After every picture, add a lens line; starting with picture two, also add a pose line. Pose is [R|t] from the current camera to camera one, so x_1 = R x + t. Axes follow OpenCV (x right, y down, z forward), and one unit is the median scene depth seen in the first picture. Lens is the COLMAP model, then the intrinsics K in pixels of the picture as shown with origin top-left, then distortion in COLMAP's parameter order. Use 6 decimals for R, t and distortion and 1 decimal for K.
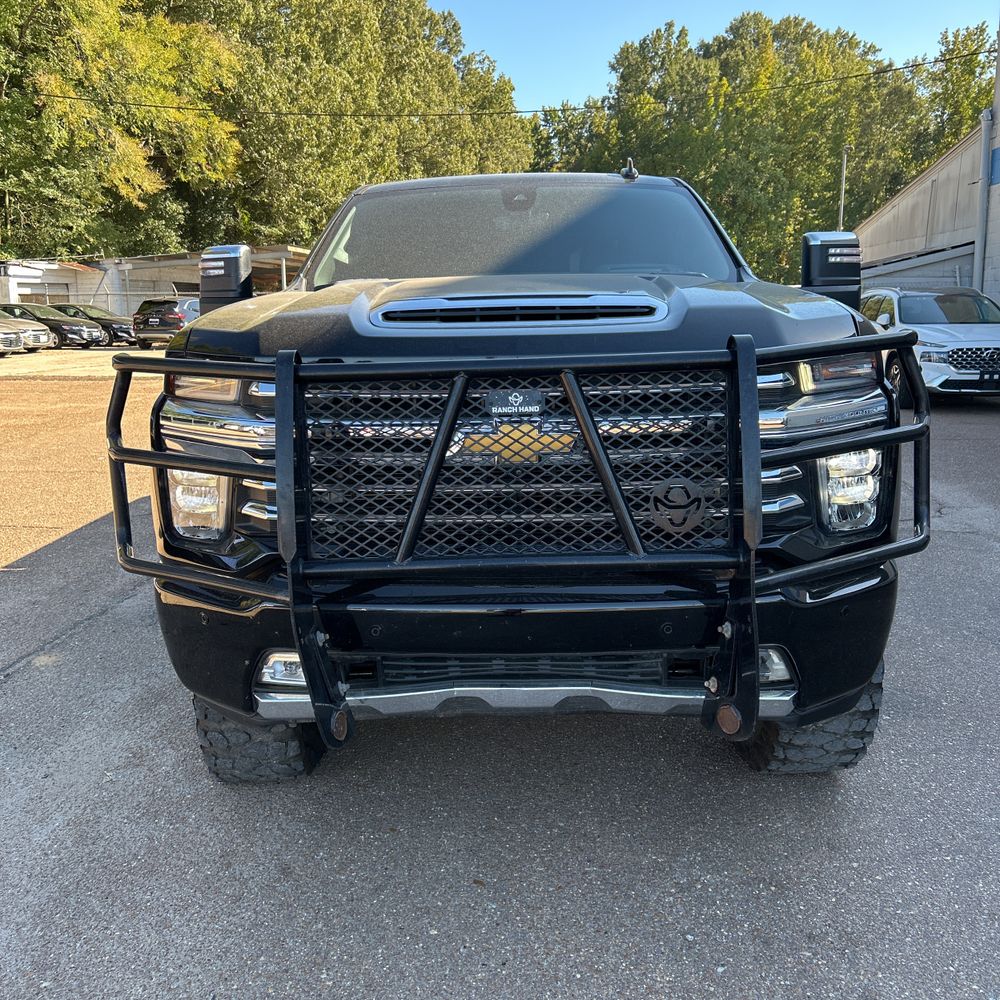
lens RADIAL K [[1066.4, 0, 498.6], [0, 1066.4, 497.3], [0, 0, 1]] dist [0.034180, 0.000000]
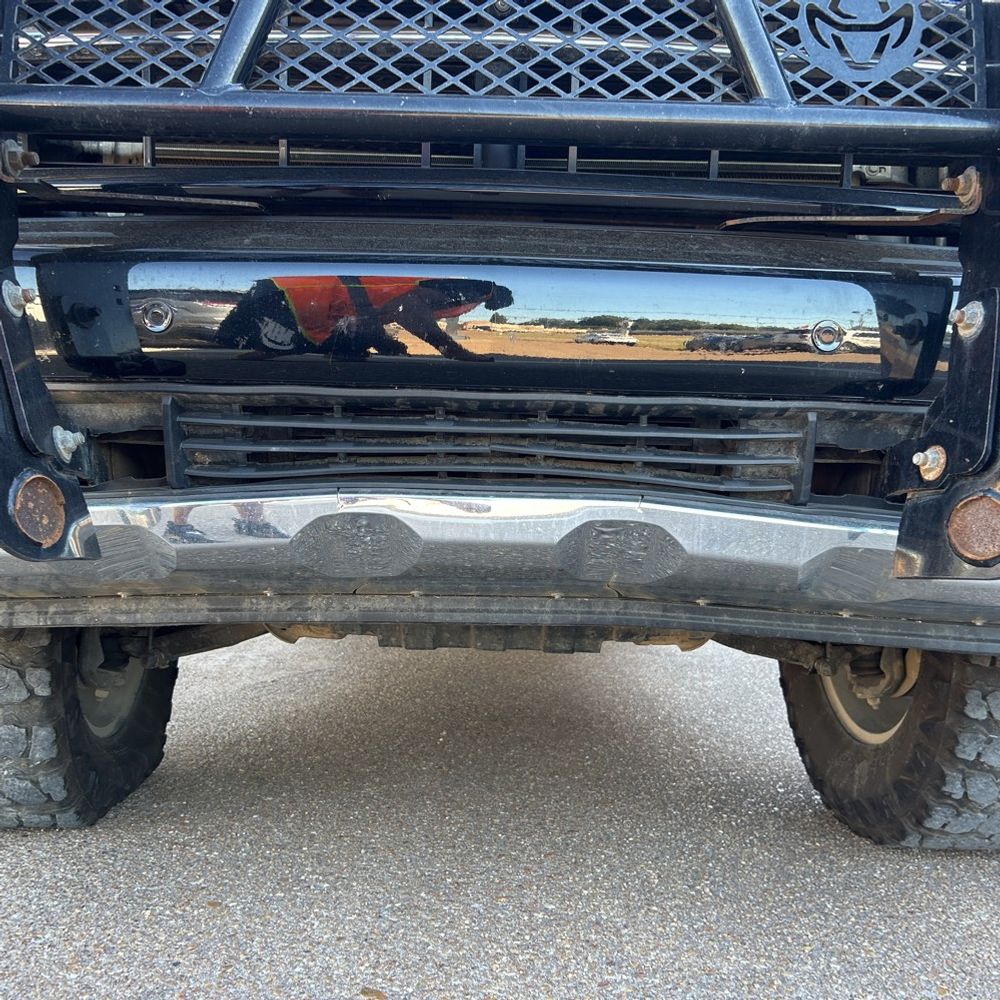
lens RADIAL K [[1066.4, 0, 508.1], [0, 1066.4, 498.4], [0, 0, 1]] dist [0.034180, 0.000000]
pose [[0.998258, 0.046176, 0.036733, 0.007408], [-0.037340, 0.976412, -0.212661, 0.154681], [-0.045687, 0.210919, 0.976435, 0.315705]]
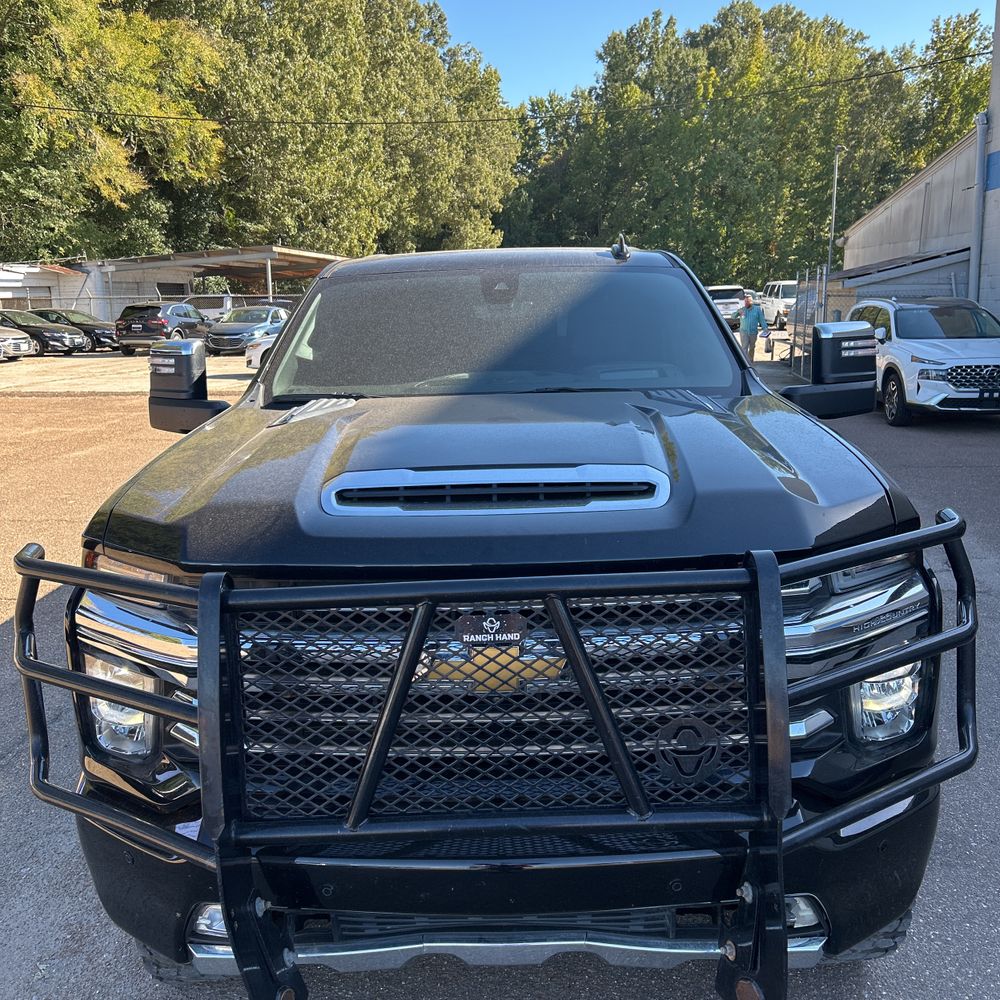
lens RADIAL K [[1066.4, 0, 496.3], [0, 1066.4, 503.2], [0, 0, 1]] dist [0.034180, 0.000000]
pose [[0.999929, -0.010124, 0.006224, 0.008019], [0.010038, 0.999857, 0.013579, -0.101861], [-0.006361, -0.013515, 0.999888, 0.085891]]
